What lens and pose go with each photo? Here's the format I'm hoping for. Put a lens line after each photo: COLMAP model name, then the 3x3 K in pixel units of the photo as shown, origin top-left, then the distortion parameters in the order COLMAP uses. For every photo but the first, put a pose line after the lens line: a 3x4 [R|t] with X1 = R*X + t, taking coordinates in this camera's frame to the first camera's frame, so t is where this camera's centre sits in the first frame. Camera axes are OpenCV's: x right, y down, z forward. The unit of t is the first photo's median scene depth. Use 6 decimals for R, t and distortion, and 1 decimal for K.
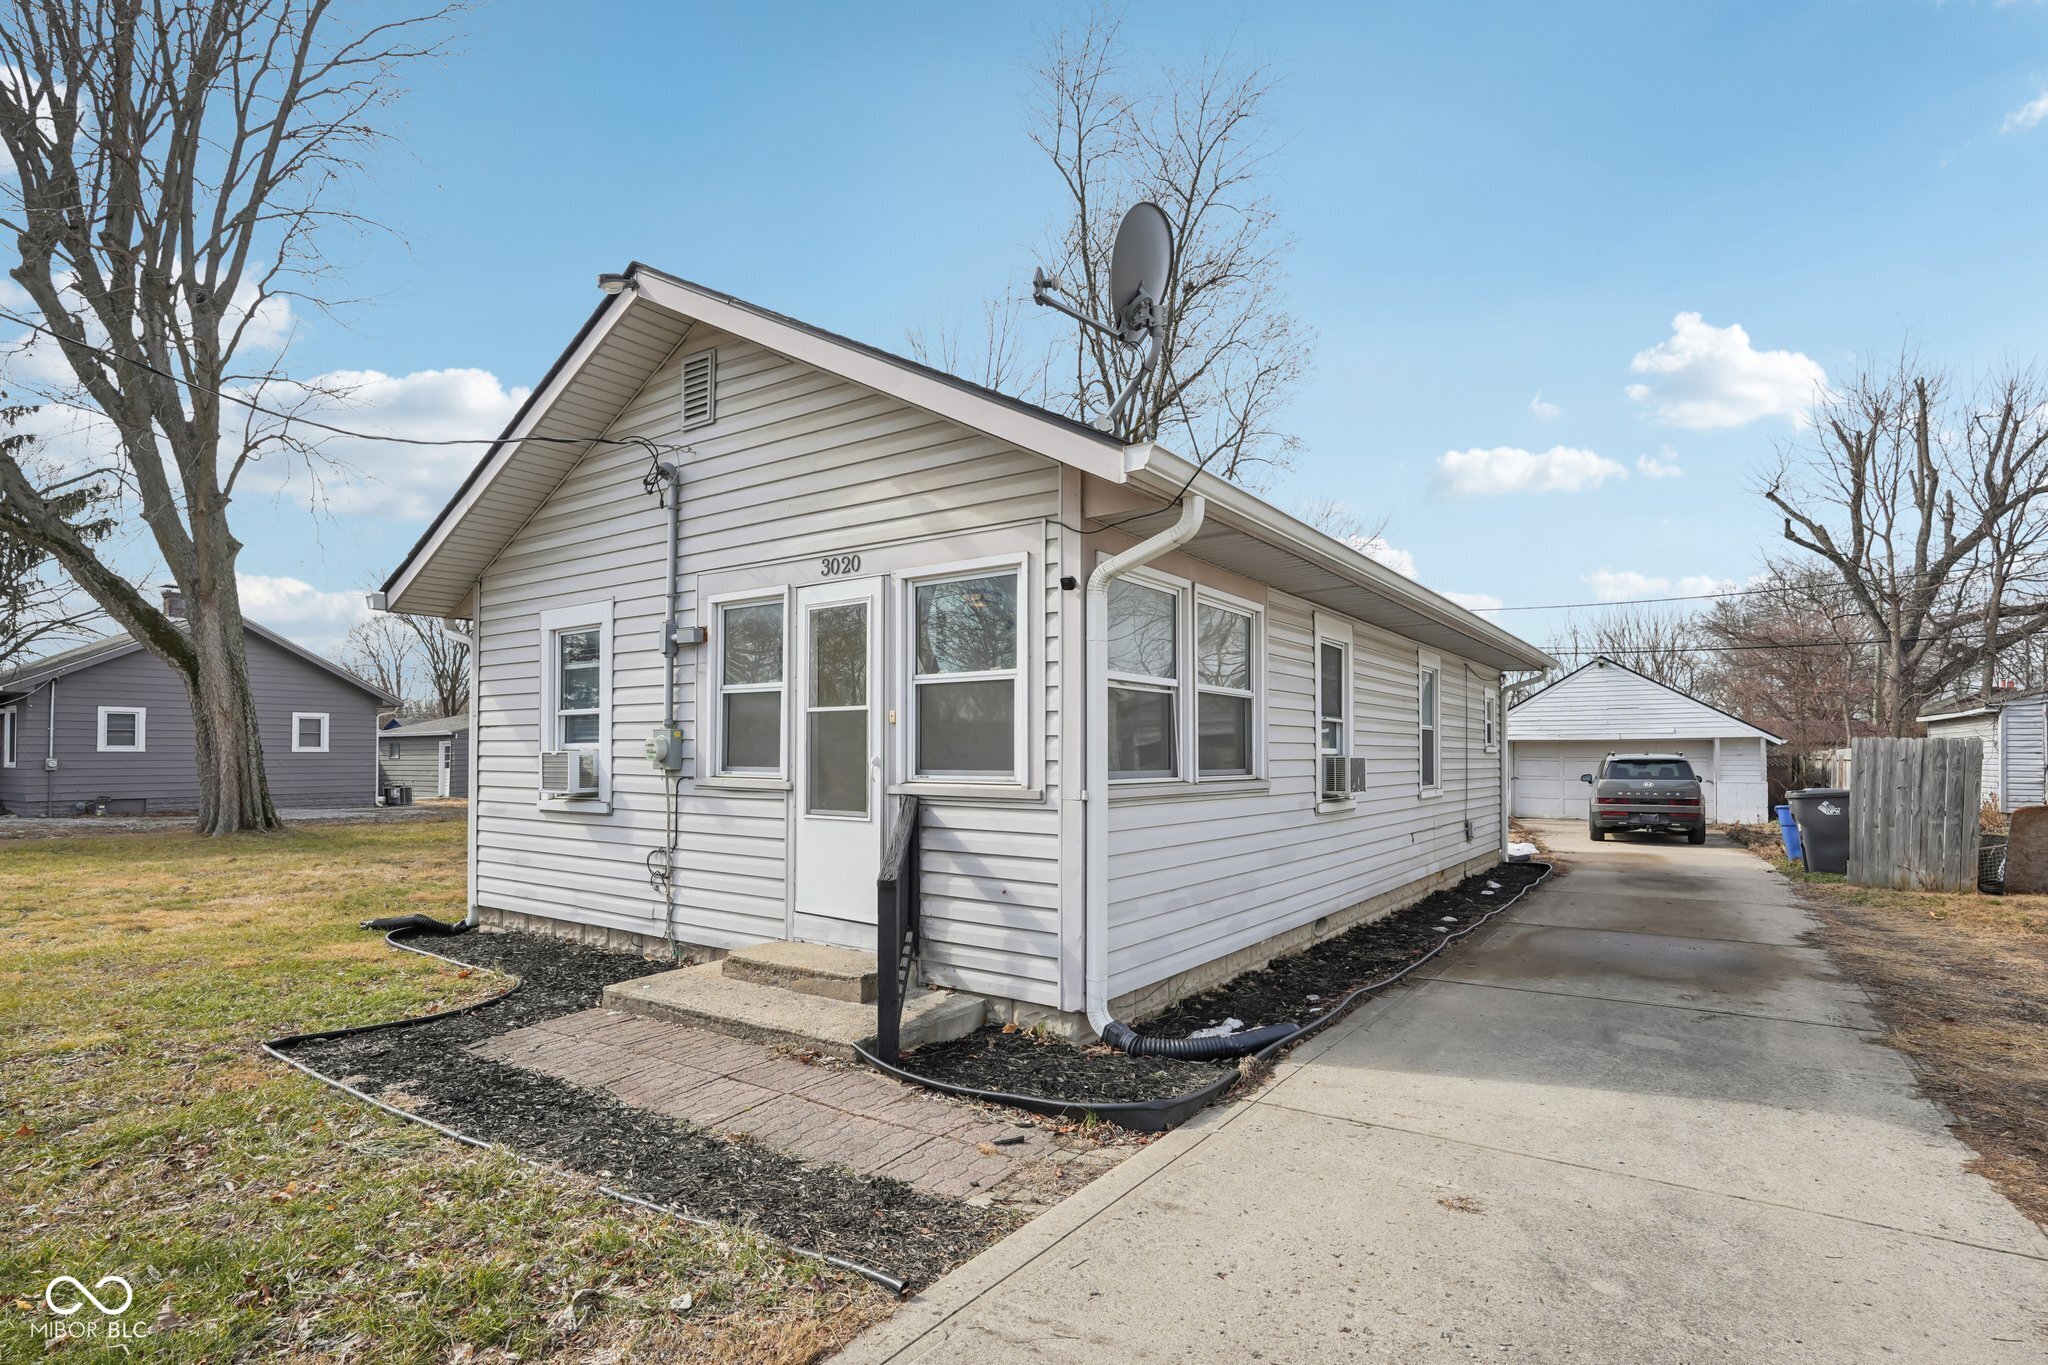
lens RADIAL K [[989.5, 0, 1069.5], [0, 989.5, 749.6], [0, 0, 1]] dist [0.002472, 0.001072]
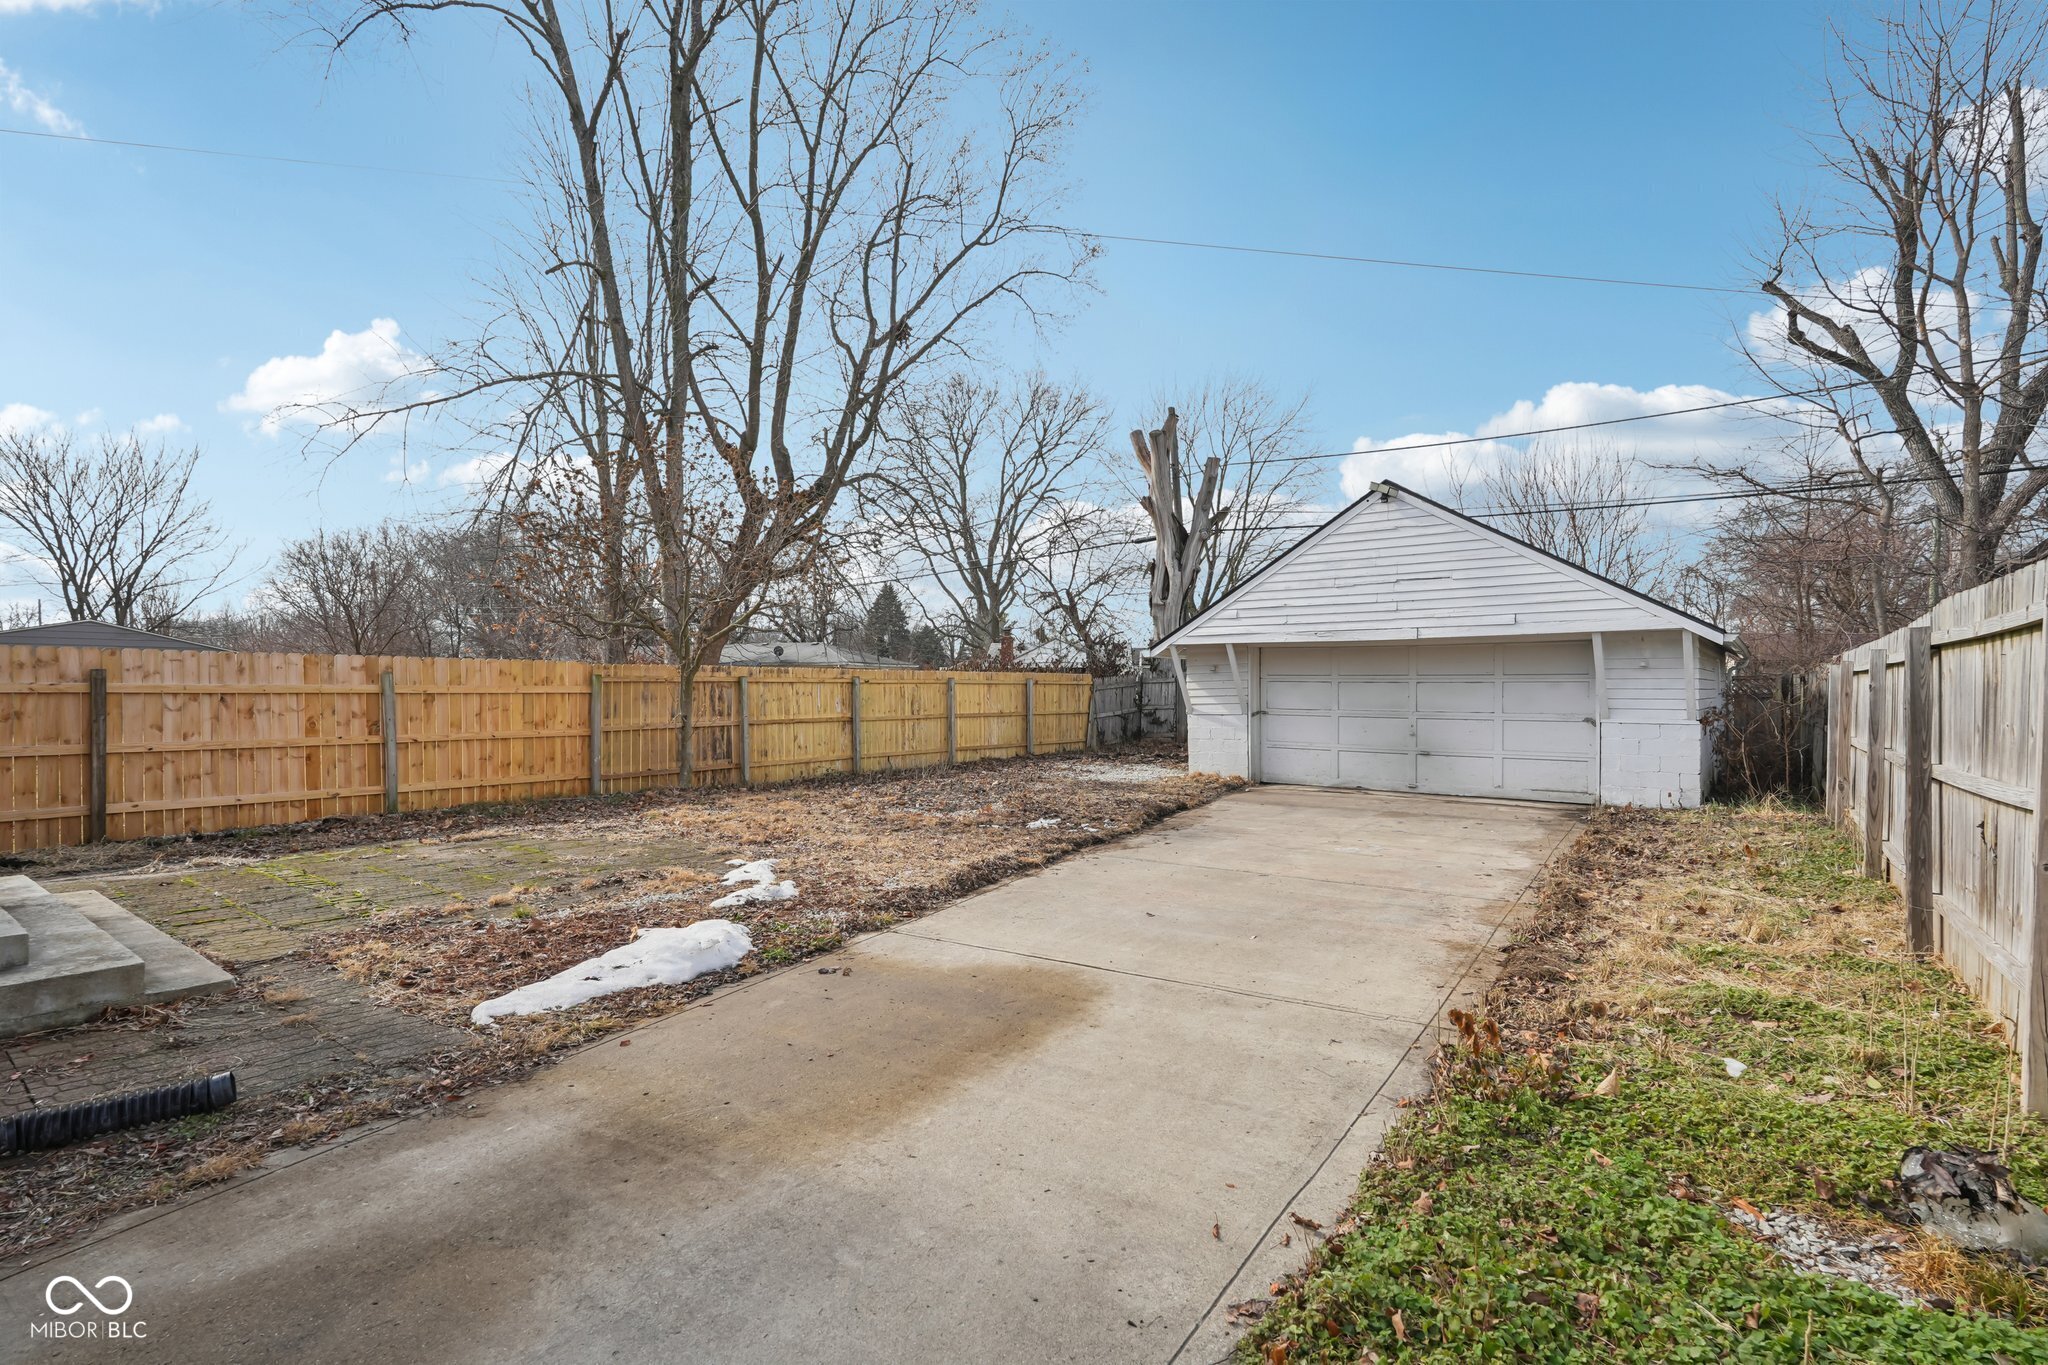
lens RADIAL K [[989.5, 0, 1020.0], [0, 989.5, 686.3], [0, 0, 1]] dist [0.002472, 0.001072]
pose [[0.998197, 0.004003, -0.059882, 0.270872], [-0.003358, 0.999935, 0.010868, 0.007028], [0.059921, -0.010647, 0.998146, 0.333045]]
